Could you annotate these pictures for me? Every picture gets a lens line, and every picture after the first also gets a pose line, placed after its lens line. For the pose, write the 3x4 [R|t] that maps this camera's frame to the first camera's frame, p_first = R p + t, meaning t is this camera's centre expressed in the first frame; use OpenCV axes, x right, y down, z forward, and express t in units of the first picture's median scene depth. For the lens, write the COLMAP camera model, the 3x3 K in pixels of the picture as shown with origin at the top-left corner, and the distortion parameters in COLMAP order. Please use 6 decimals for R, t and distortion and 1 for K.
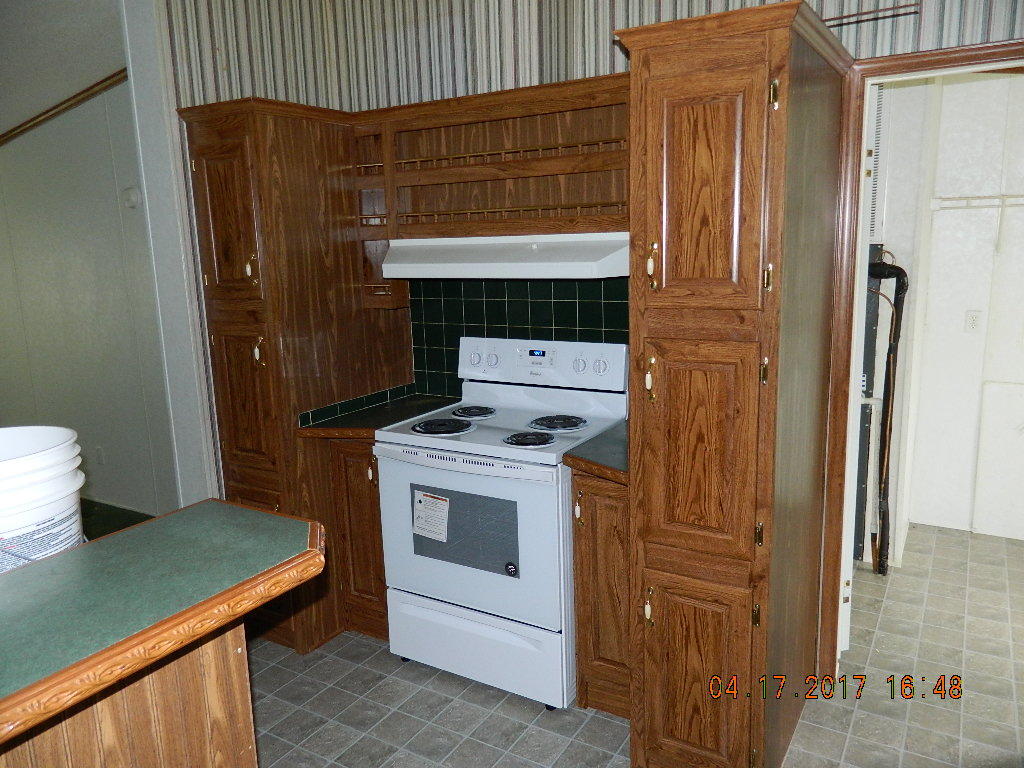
lens RADIAL K [[763.6, 0, 512.0], [0, 763.6, 384.0], [0, 0, 1]] dist [0.004955, 0.001190]
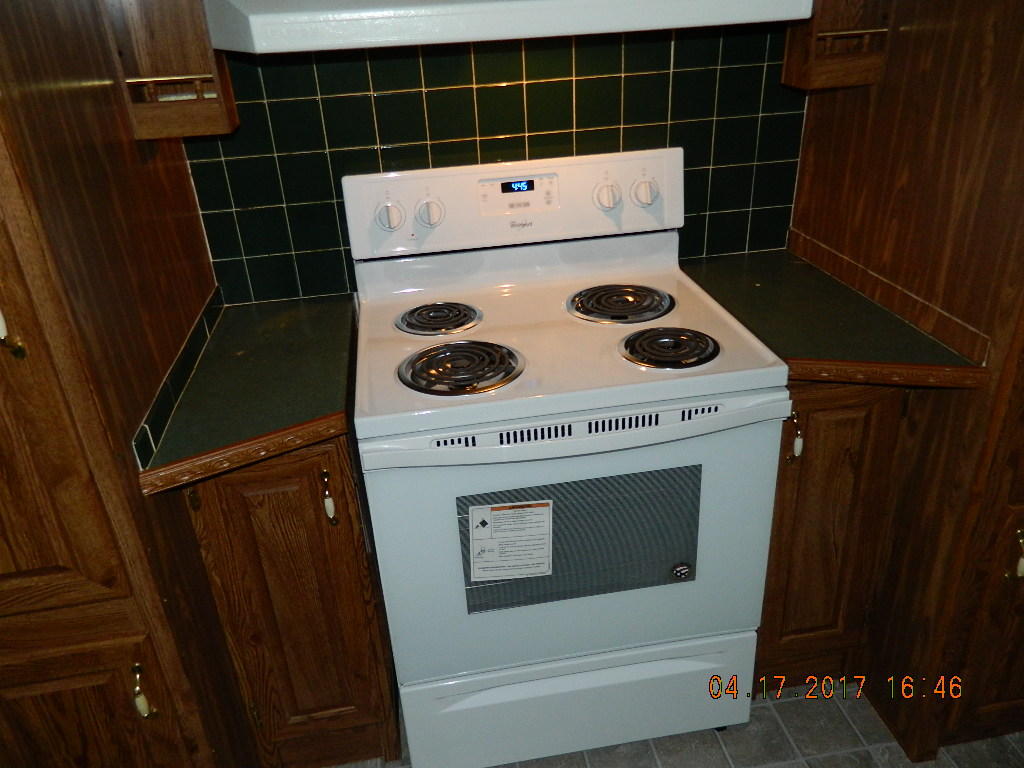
lens RADIAL K [[763.6, 0, 512.0], [0, 763.6, 384.0], [0, 0, 1]] dist [0.004955, 0.001190]
pose [[0.763211, -0.301068, 0.571724, -0.357380], [0.146347, 0.942365, 0.300883, -0.078509], [-0.629359, -0.145967, 0.763283, 0.607788]]
